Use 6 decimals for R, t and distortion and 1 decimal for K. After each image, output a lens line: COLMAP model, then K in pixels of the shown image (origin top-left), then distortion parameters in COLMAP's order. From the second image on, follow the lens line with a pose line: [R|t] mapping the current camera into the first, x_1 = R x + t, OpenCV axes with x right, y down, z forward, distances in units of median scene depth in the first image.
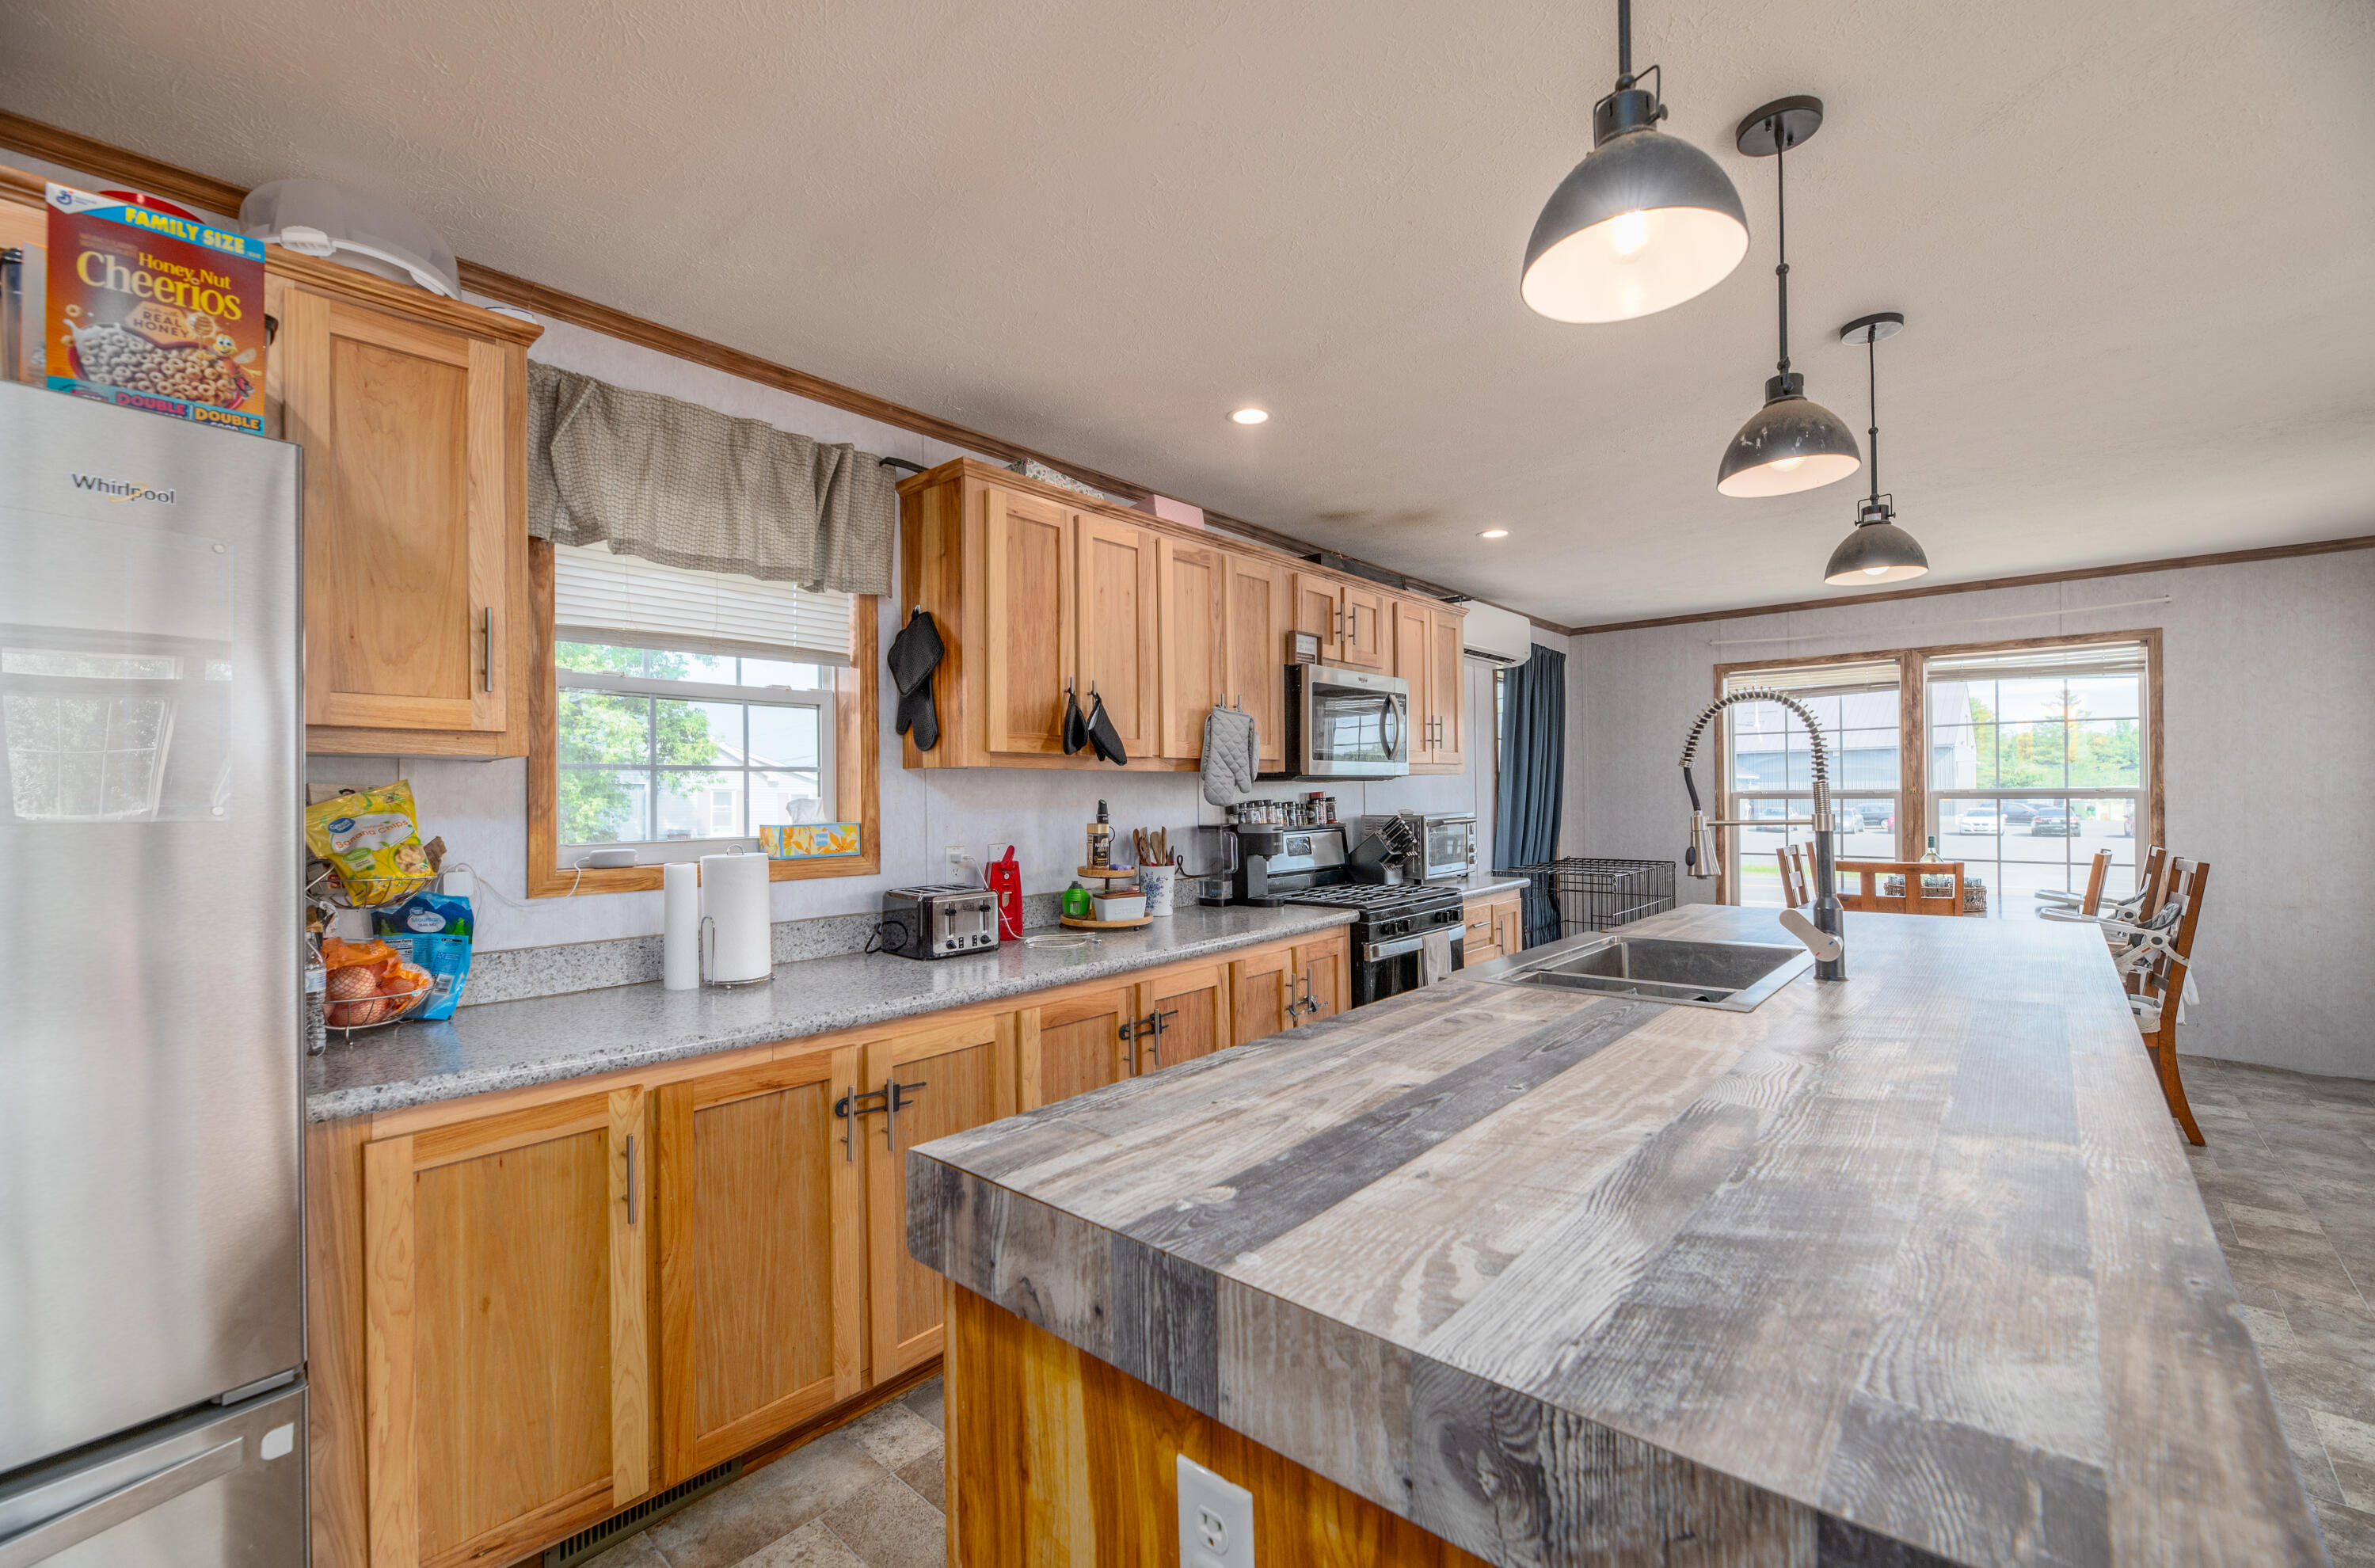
lens RADIAL K [[991.5, 0, 1191.8], [0, 991.5, 792.3], [0, 0, 1]] dist [-0.001781, -0.000465]
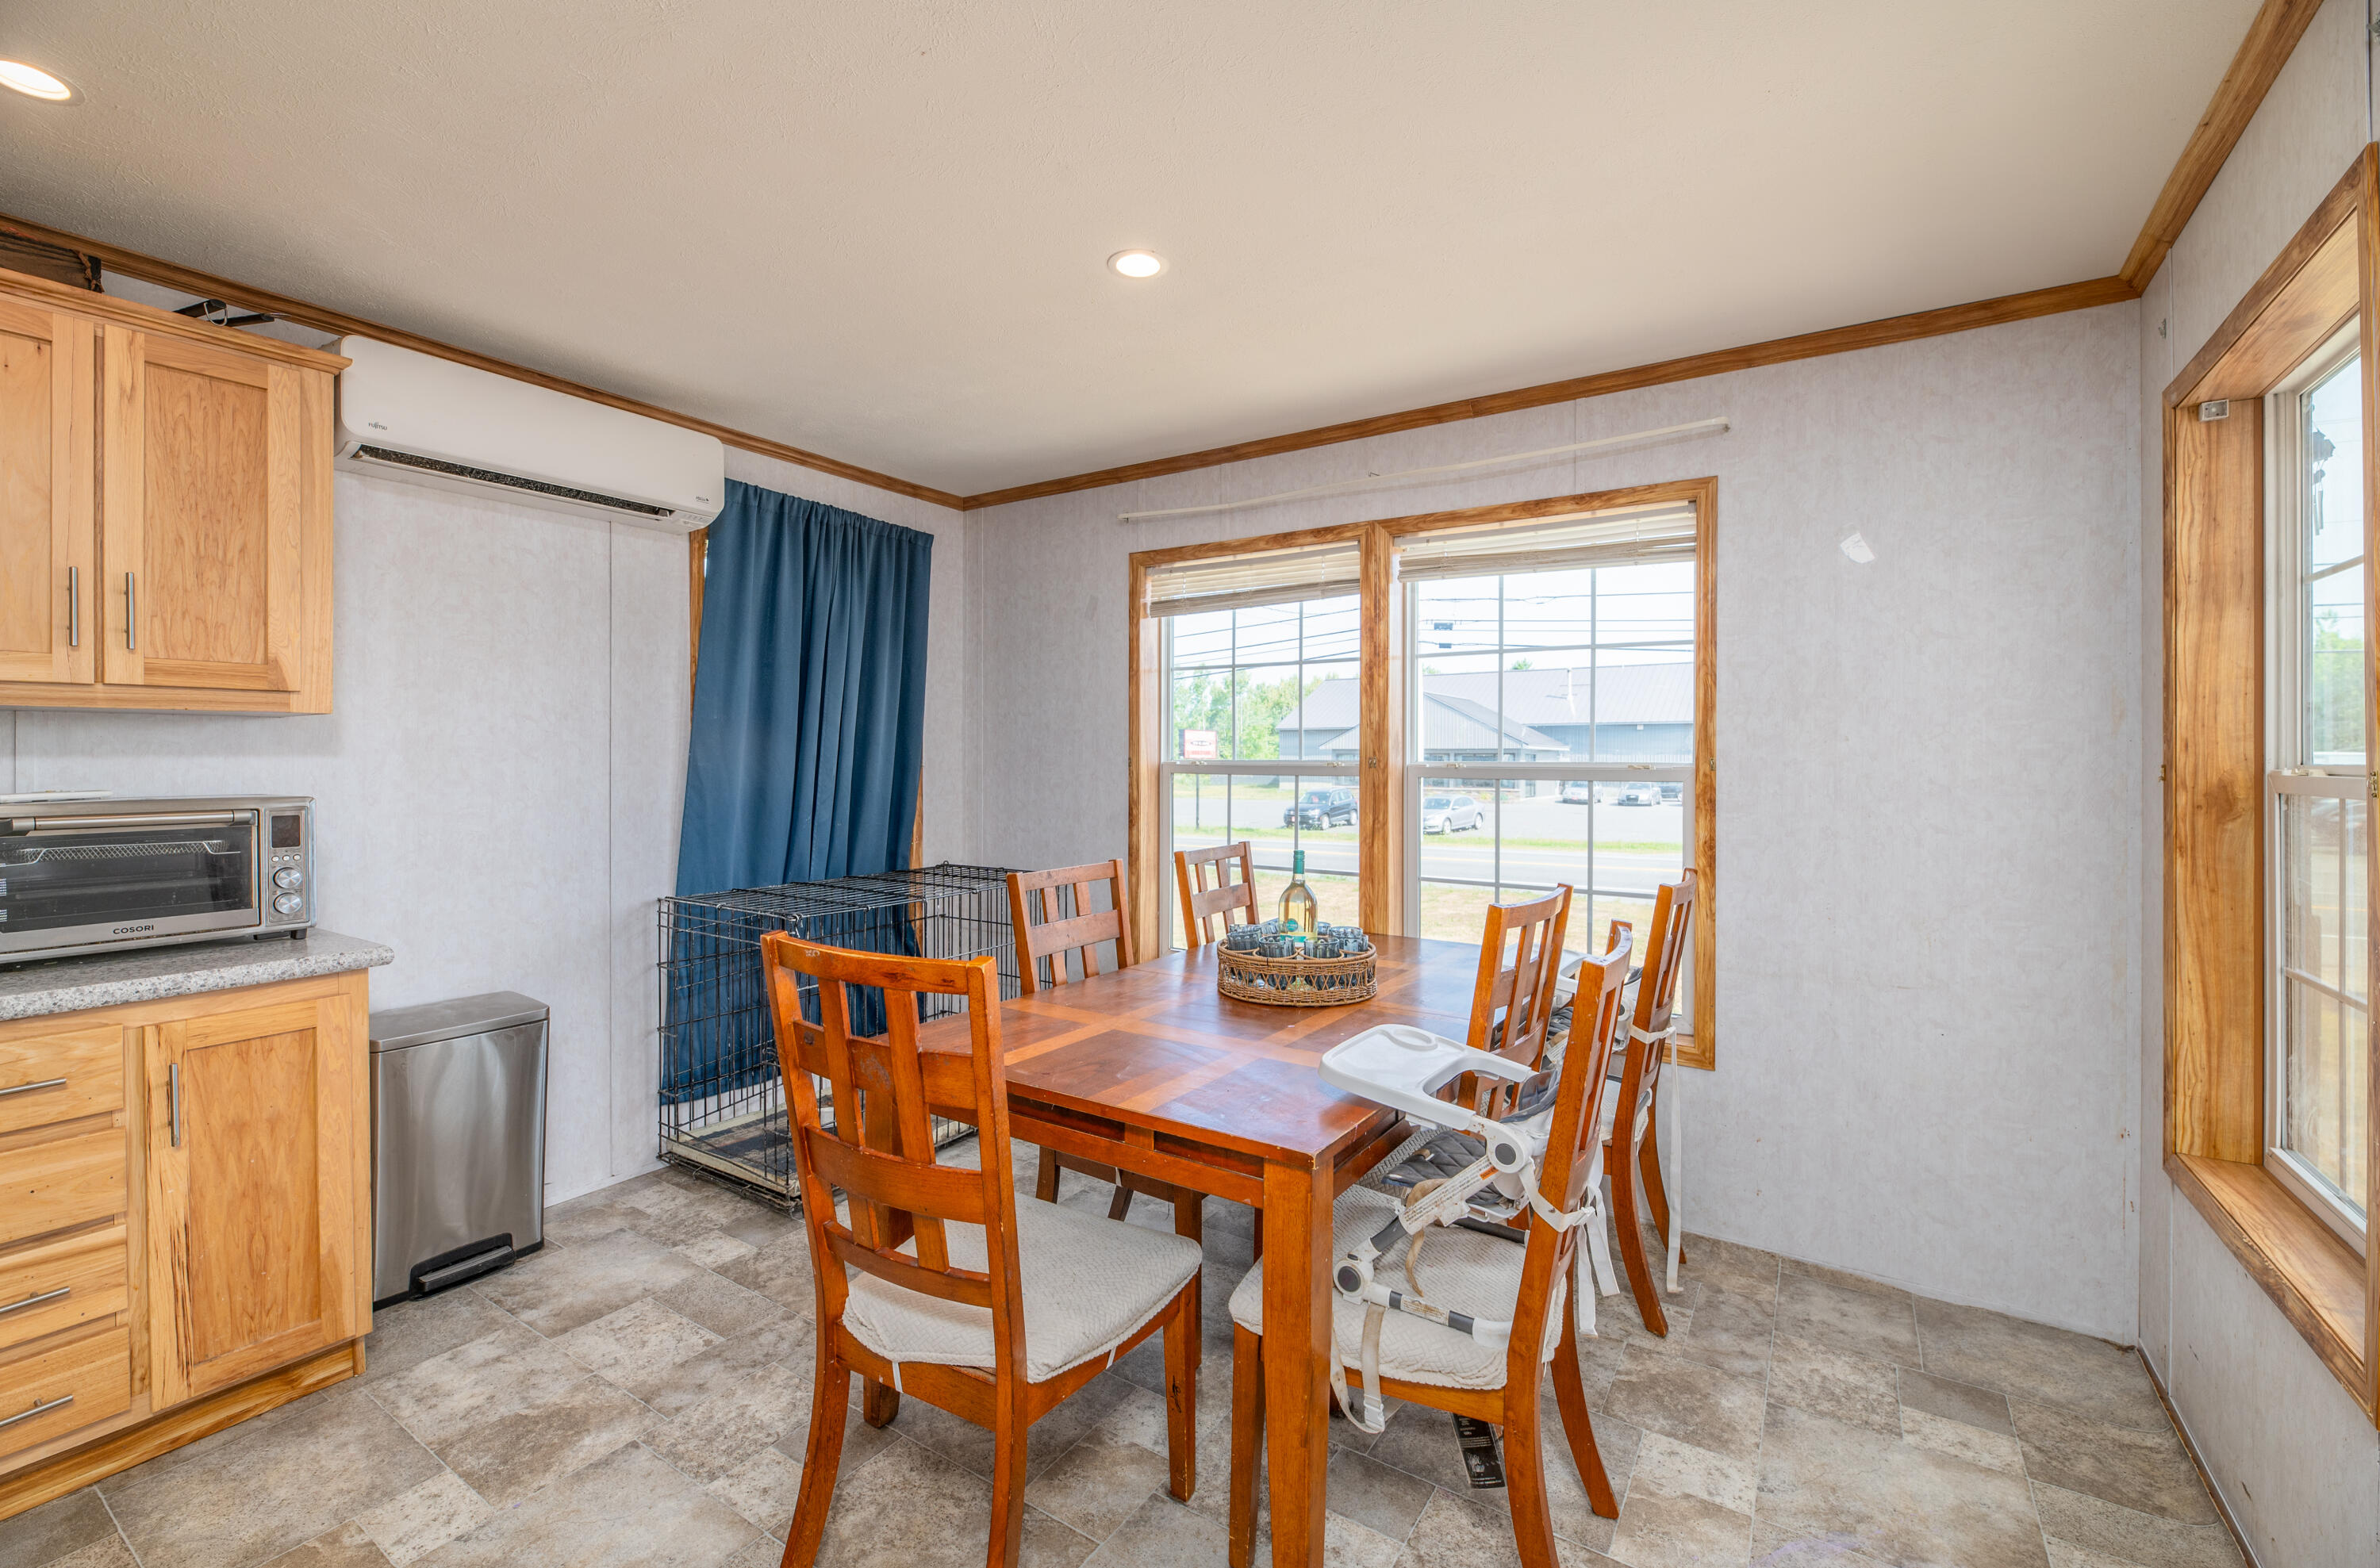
lens RADIAL K [[1005.5, 0, 1198.3], [0, 1005.5, 759.4], [0, 0, 1]] dist [-0.002387, -0.000336]
pose [[0.990700, 0.014105, 0.135334, 0.559407], [-0.014368, 0.999896, 0.000969, -0.003096], [-0.135306, -0.002904, 0.990800, 0.434707]]
